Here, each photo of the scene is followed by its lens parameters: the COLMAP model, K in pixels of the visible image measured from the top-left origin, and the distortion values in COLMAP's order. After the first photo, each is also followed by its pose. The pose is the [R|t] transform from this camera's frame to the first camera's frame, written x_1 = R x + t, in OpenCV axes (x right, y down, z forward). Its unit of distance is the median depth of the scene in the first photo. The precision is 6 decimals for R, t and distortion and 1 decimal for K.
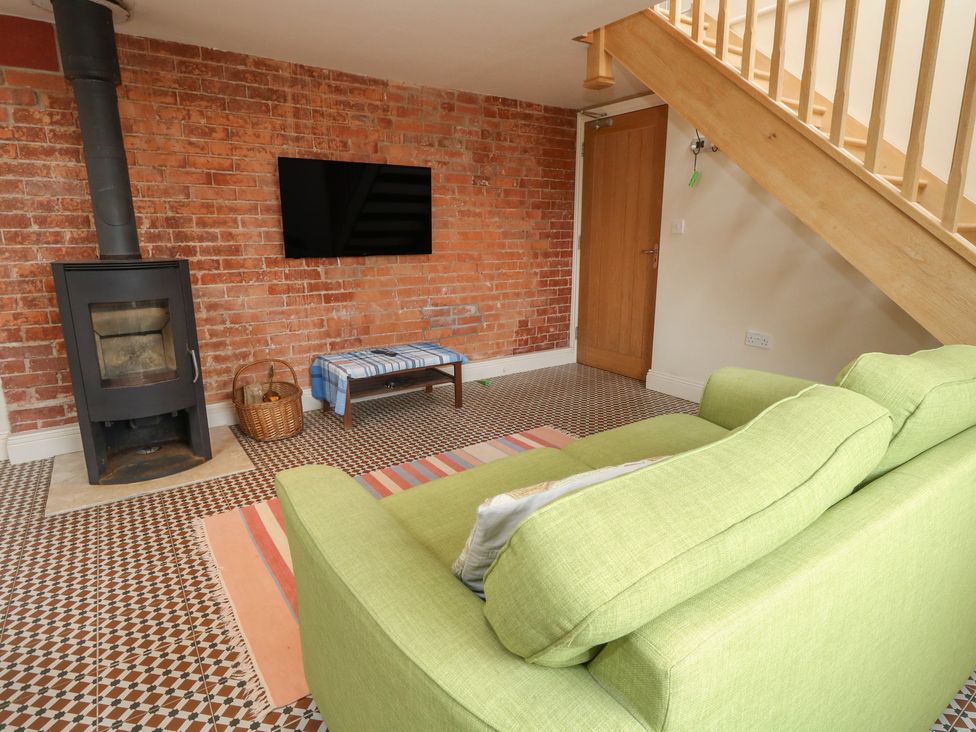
lens RADIAL K [[545.9, 0, 495.1], [0, 545.9, 358.2], [0, 0, 1]] dist [0.003967, -0.002956]
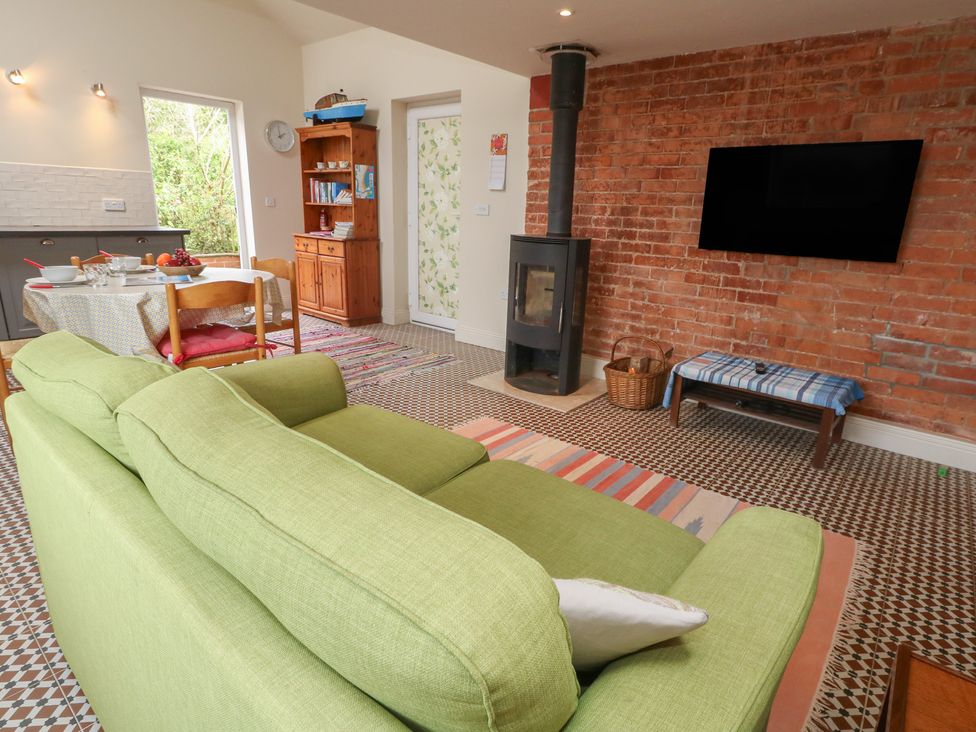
lens RADIAL K [[545.9, 0, 498.6], [0, 545.9, 359.1], [0, 0, 1]] dist [0.003967, -0.002956]
pose [[0.267649, 0.268107, -0.925463, 0.513053], [-0.252682, 0.946420, 0.201101, -0.099010], [0.929793, 0.180023, 0.321055, 0.364588]]
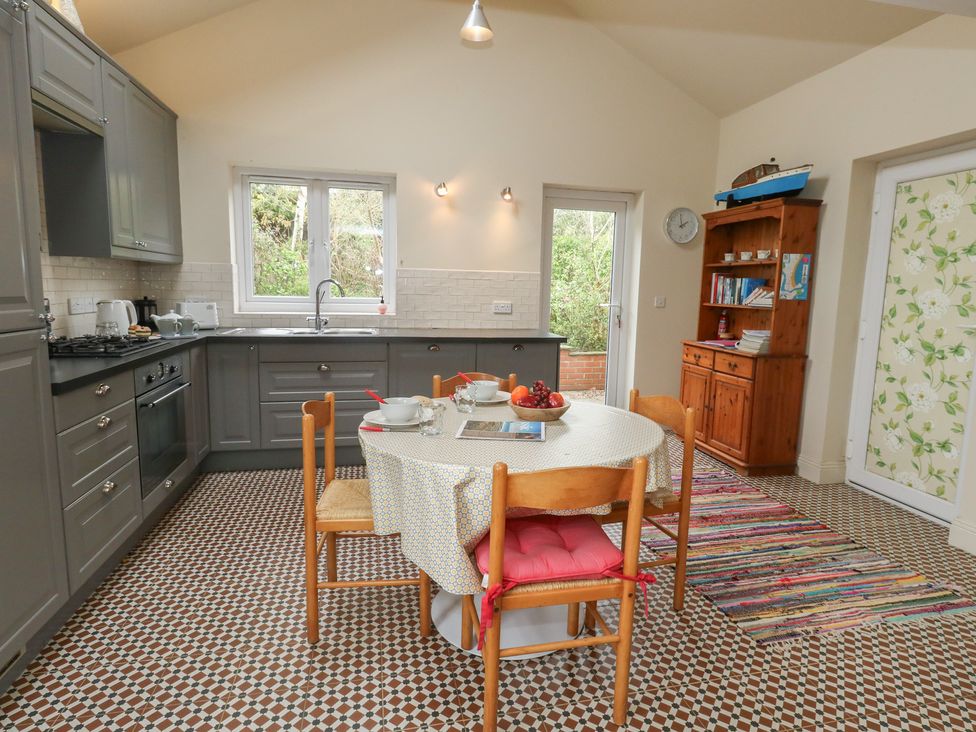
lens RADIAL K [[545.9, 0, 500.4], [0, 545.9, 359.5], [0, 0, 1]] dist [0.003967, -0.002956]
pose [[-0.368995, 0.119469, -0.921721, 0.078178], [-0.232735, 0.948233, 0.216077, -0.109303], [0.899821, 0.294248, -0.322089, 0.287150]]
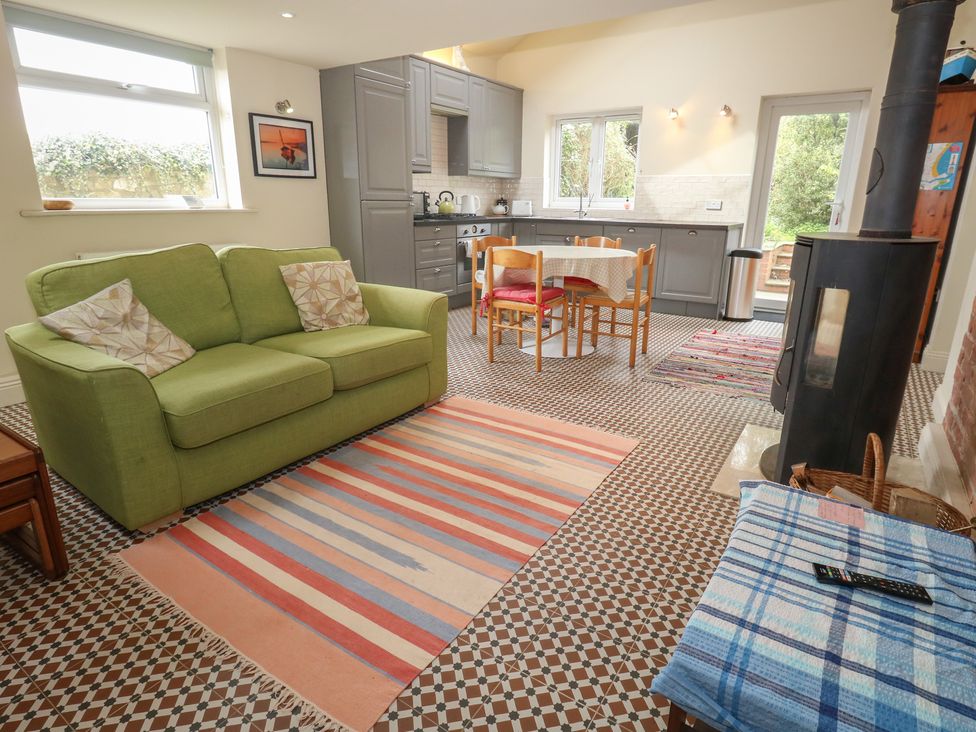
lens RADIAL K [[545.9, 0, 483.7], [0, 545.9, 350.9], [0, 0, 1]] dist [0.003967, -0.002956]
pose [[-0.934683, 0.089522, -0.344025, 0.117921], [-0.089141, 0.877825, 0.470613, -0.283803], [0.344124, 0.470541, -0.812508, 1.201970]]
